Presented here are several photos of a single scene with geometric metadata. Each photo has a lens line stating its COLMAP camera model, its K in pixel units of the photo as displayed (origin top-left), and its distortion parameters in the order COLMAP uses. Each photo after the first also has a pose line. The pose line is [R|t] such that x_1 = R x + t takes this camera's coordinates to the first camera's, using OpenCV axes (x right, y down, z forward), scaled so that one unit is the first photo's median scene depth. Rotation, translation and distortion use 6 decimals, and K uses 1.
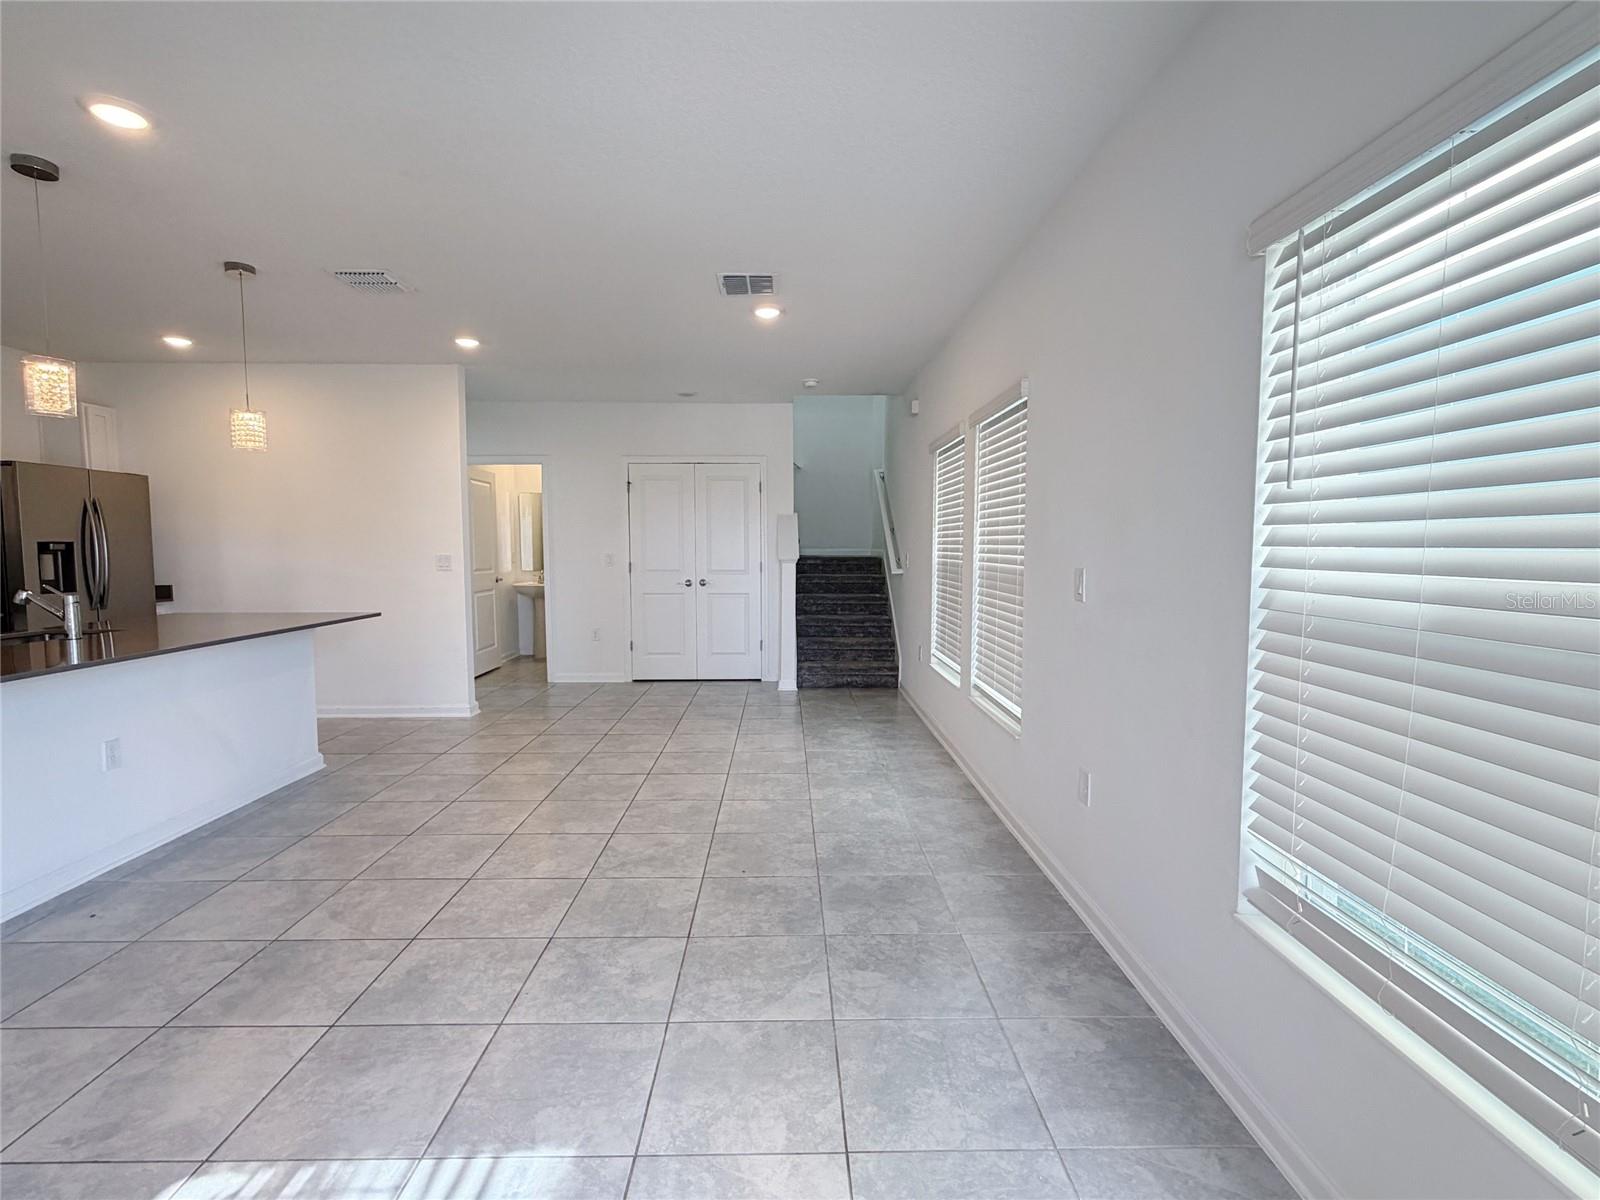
lens RADIAL K [[750.5, 0, 806.1], [0, 750.5, 597.5], [0, 0, 1]] dist [0.000706, -0.001558]
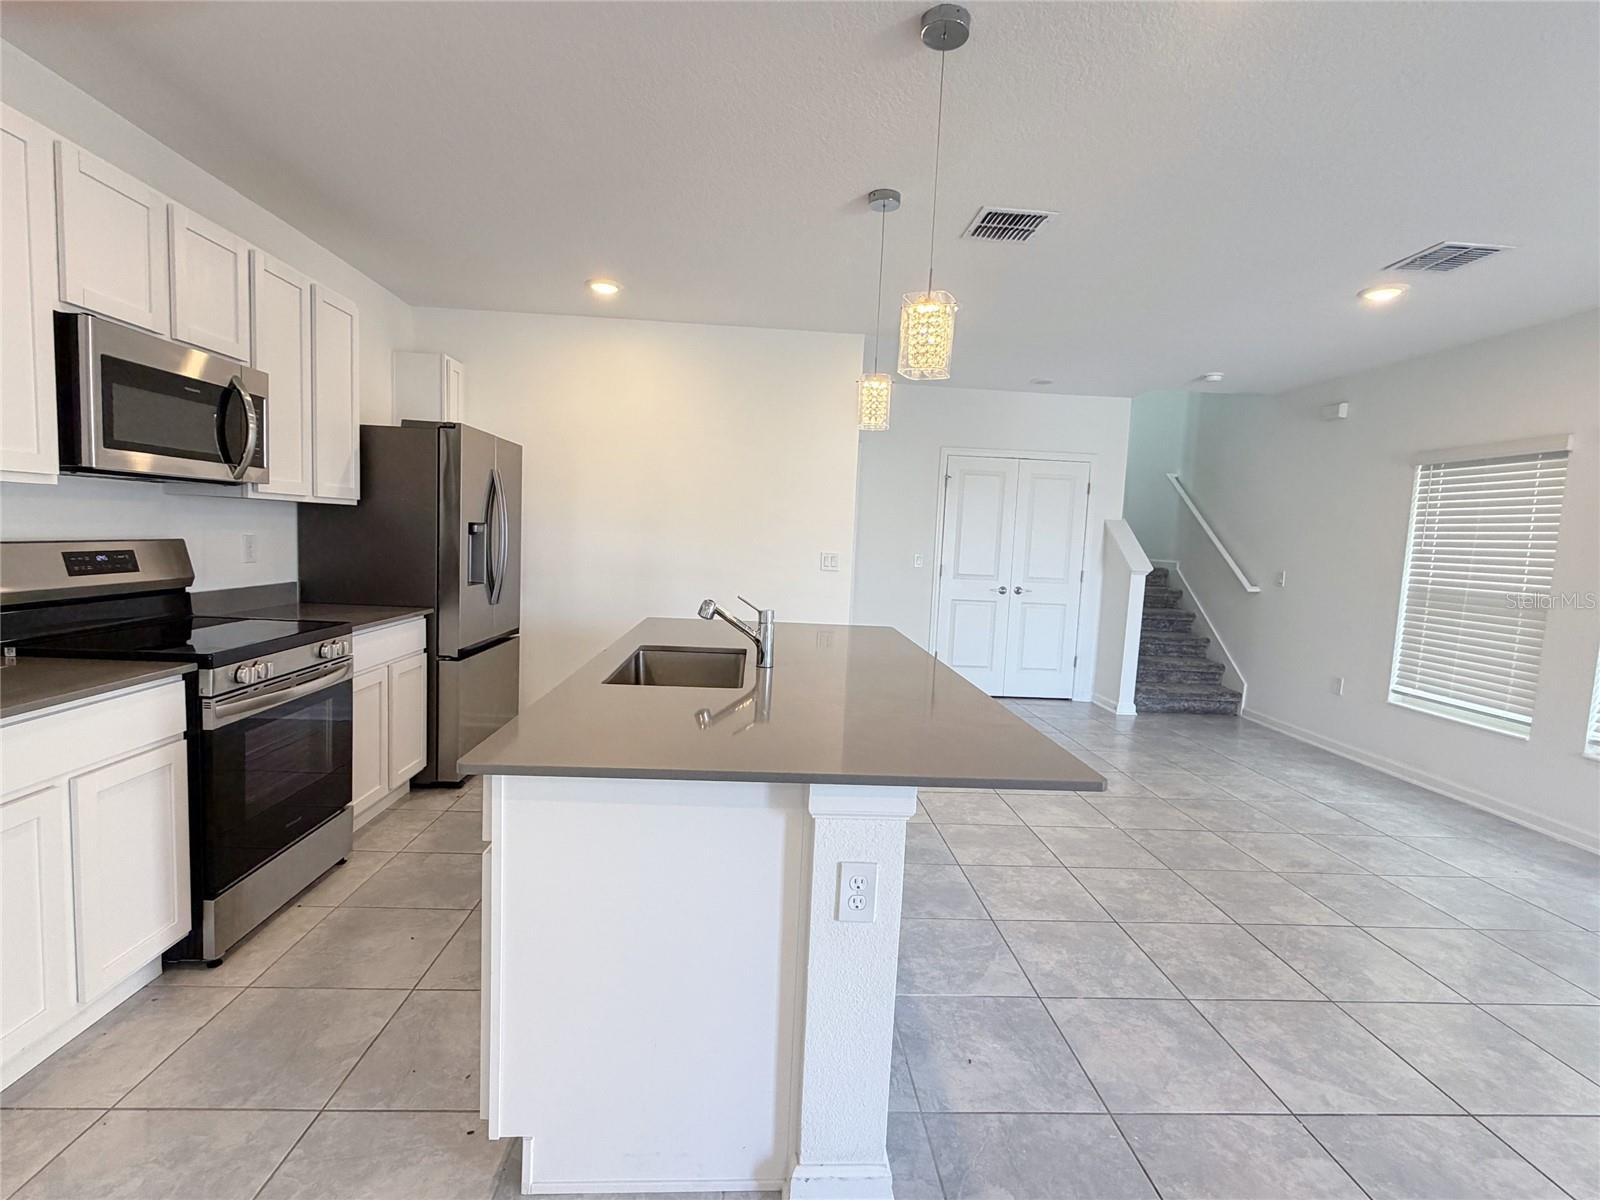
lens RADIAL K [[750.5, 0, 801.2], [0, 750.5, 596.3], [0, 0, 1]] dist [0.000706, -0.001558]
pose [[0.998539, 0.043111, 0.032586, -0.693653], [-0.043512, 0.998984, 0.011693, -0.019572], [-0.032049, -0.013094, 0.999401, 0.164481]]
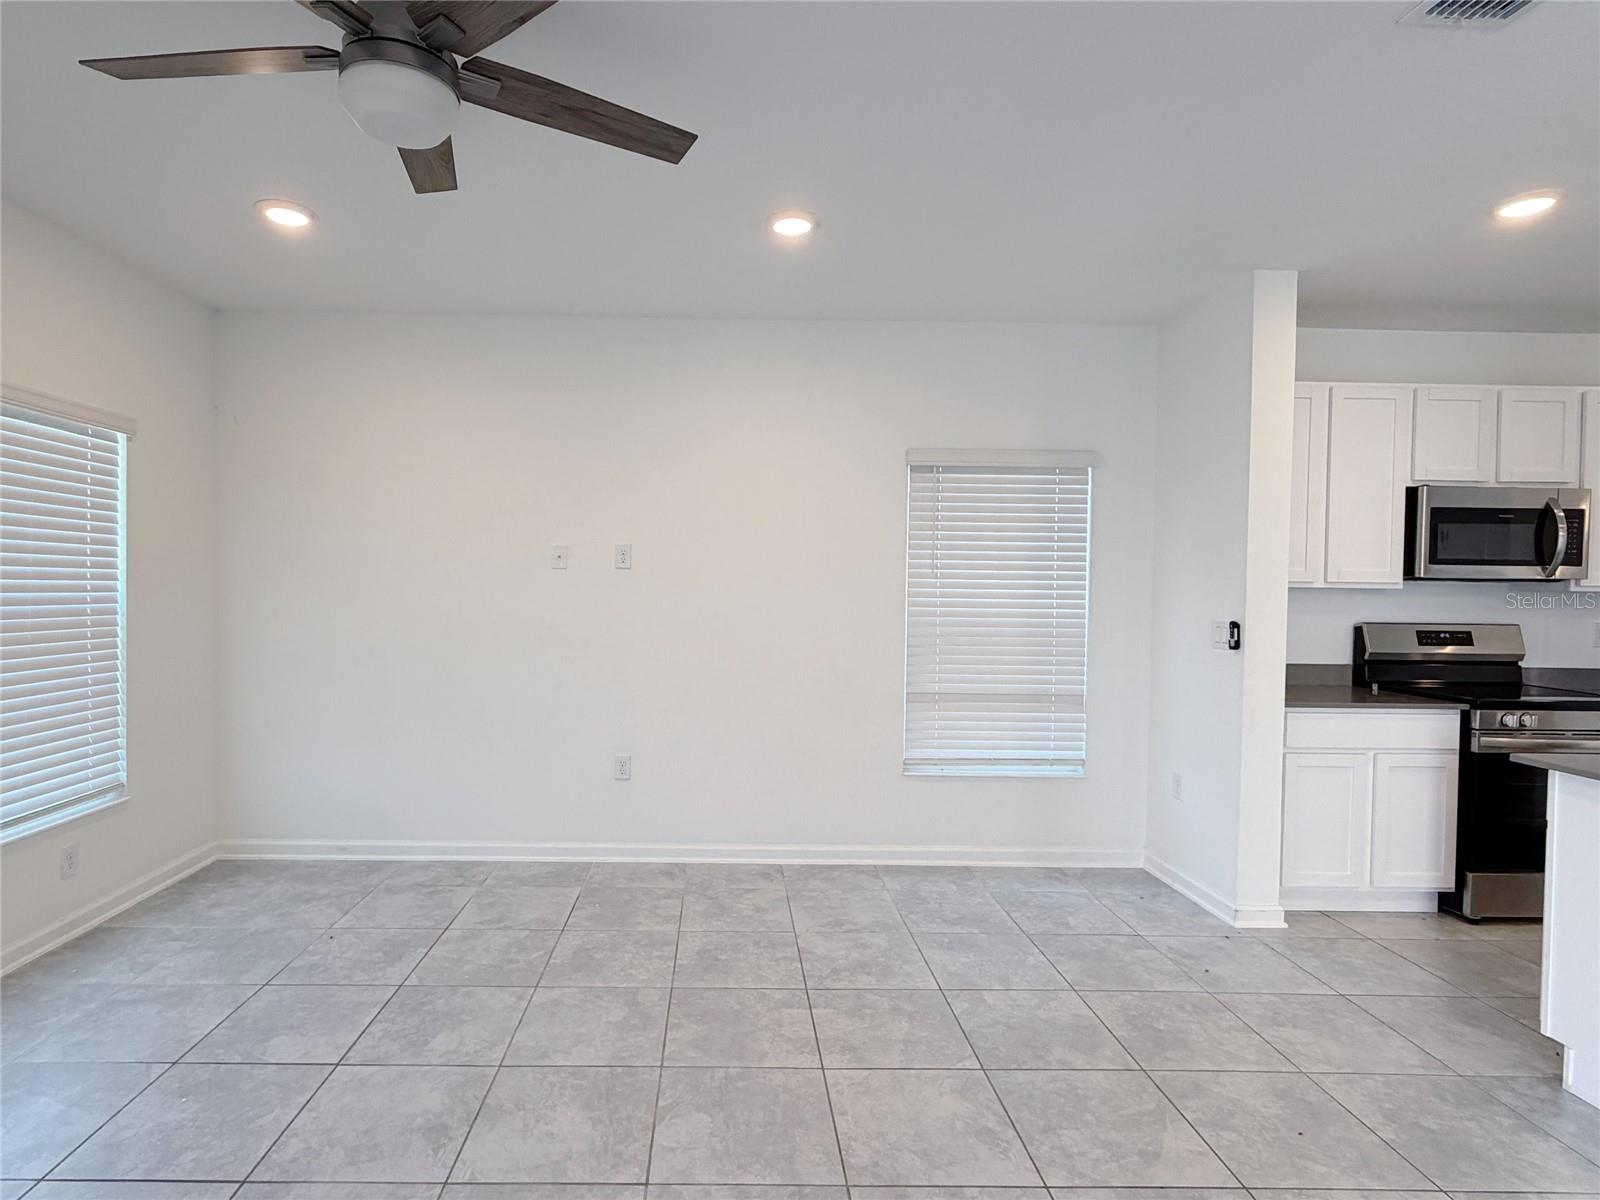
lens RADIAL K [[833.9, 0, 733.0], [0, 833.9, 599.3], [0, 0, 1]] dist [-0.006912, 0.001556]
pose [[-0.018139, 0.017985, -0.999674, -0.275532], [-0.084844, 0.996204, 0.019462, -0.010039], [0.996229, 0.085169, -0.016544, -0.029607]]
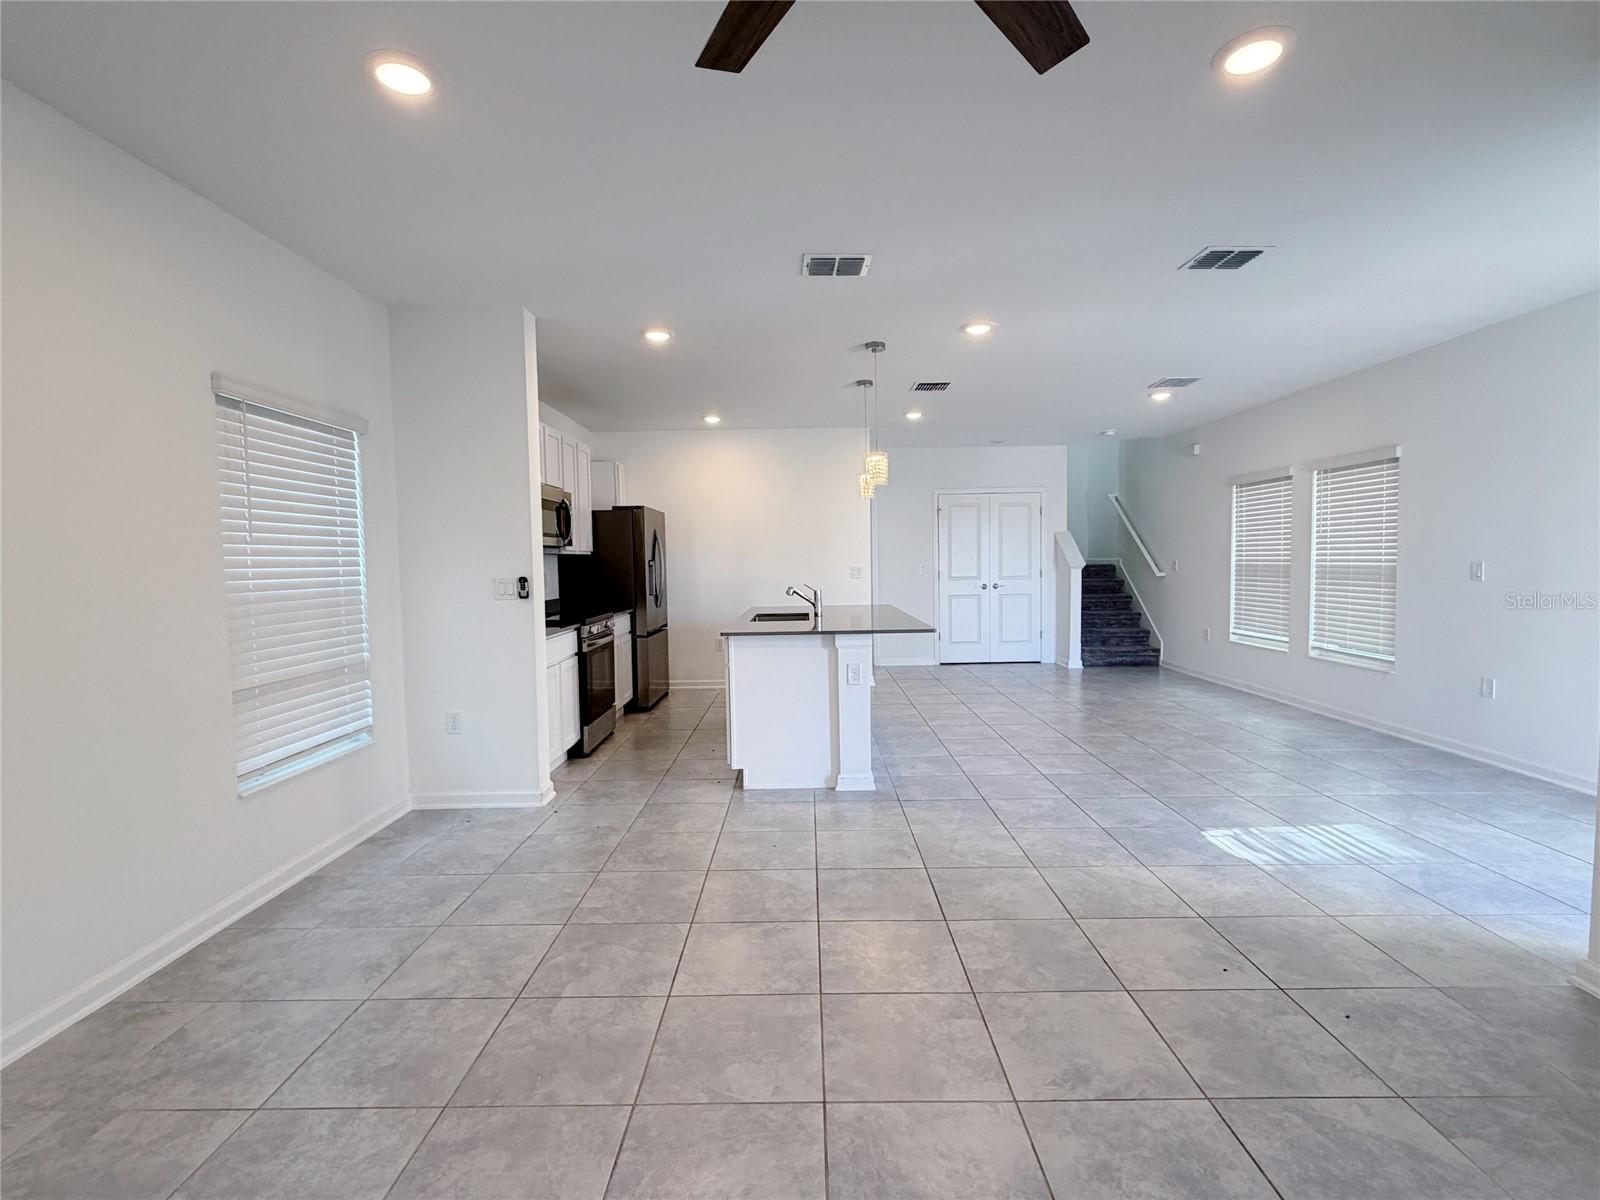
lens RADIAL K [[750.5, 0, 806.9], [0, 750.5, 598.5], [0, 0, 1]] dist [0.000706, -0.001558]
pose [[0.999459, -0.016693, -0.028344, -0.684485], [0.016137, 0.999675, -0.019738, 0.034472], [0.028664, 0.019270, 0.999403, -0.463435]]
